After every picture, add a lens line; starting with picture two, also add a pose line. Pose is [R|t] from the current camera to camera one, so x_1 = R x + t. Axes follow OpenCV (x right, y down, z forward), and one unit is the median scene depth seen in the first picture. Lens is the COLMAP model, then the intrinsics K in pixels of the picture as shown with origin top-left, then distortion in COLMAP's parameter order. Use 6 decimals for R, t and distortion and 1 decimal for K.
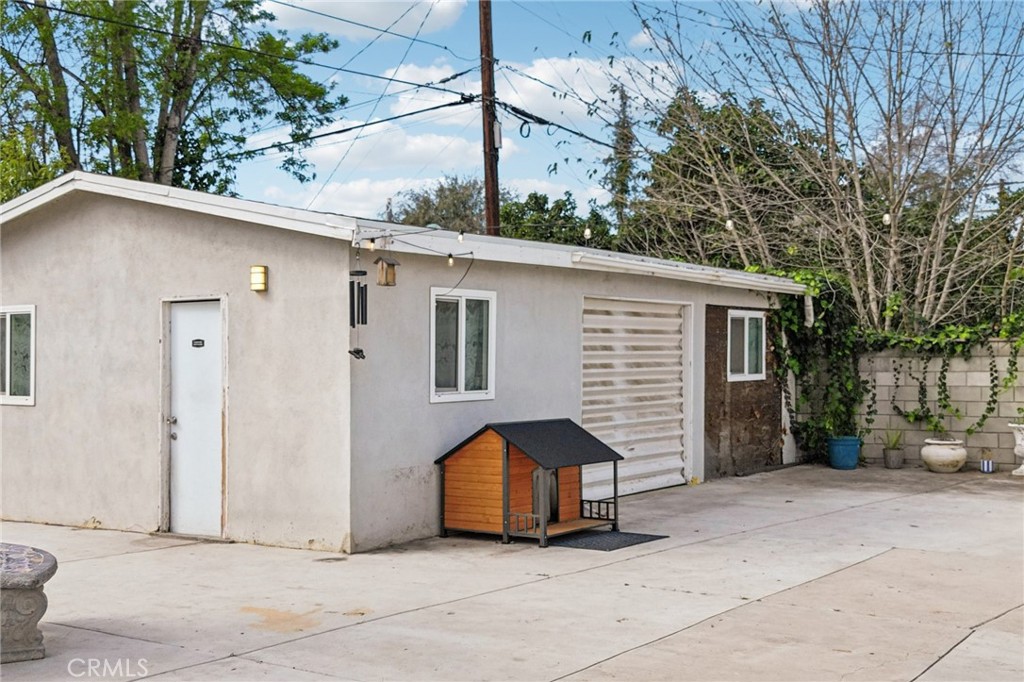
lens RADIAL K [[1159.4, 0, 512.0], [0, 1159.4, 341.0], [0, 0, 1]] dist [0.048390, -0.008294]
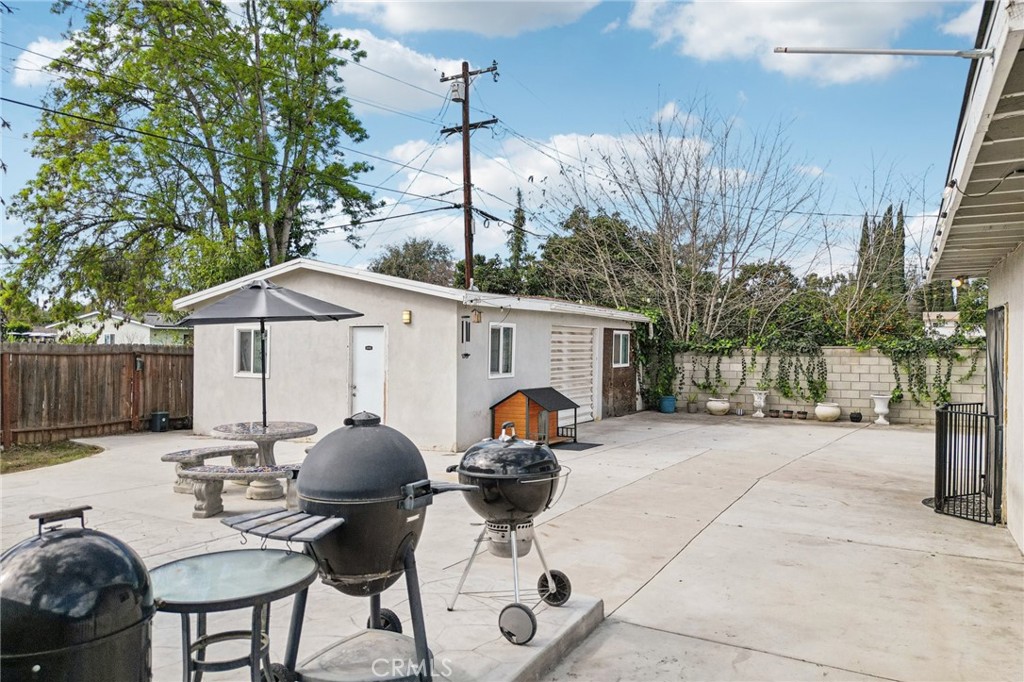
lens RADIAL K [[713.2, 0, 509.6], [0, 713.2, 342.2], [0, 0, 1]] dist [0.072270, -0.070641]
pose [[0.994444, 0.013353, 0.104421, -0.104586], [-0.014242, 0.999868, 0.007774, -0.013532], [-0.104303, -0.009217, 0.994503, -0.155399]]
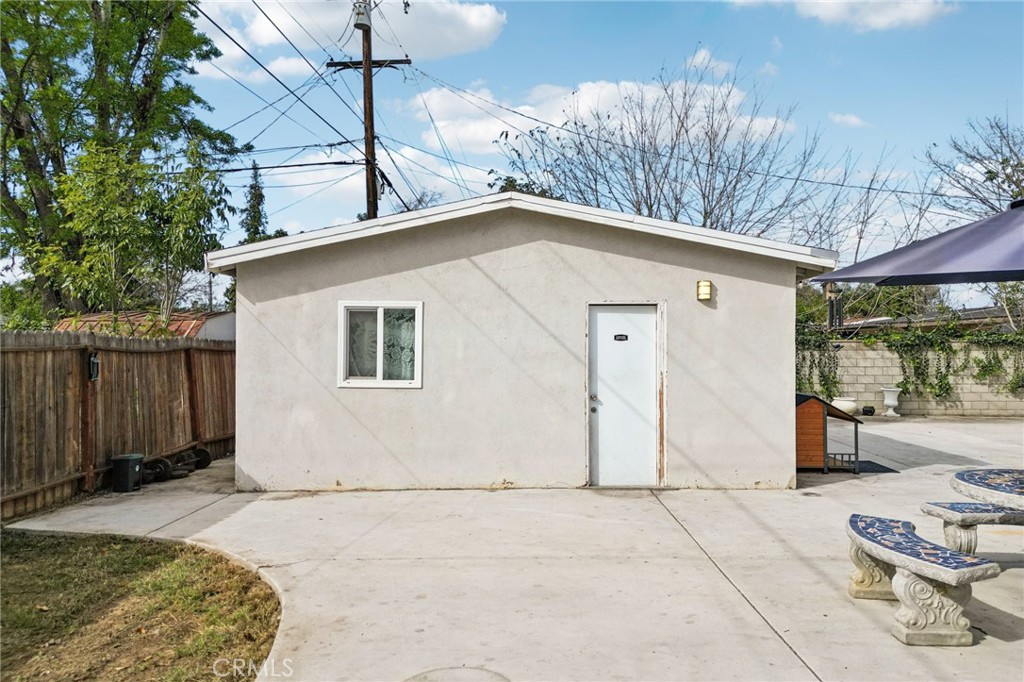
lens RADIAL K [[713.2, 0, 509.6], [0, 713.2, 342.2], [0, 0, 1]] dist [0.072270, -0.070641]
pose [[0.841660, 0.013776, 0.539832, -0.527836], [-0.017607, 0.999843, 0.001936, 0.005161], [-0.539720, -0.011134, 0.841771, 0.262178]]
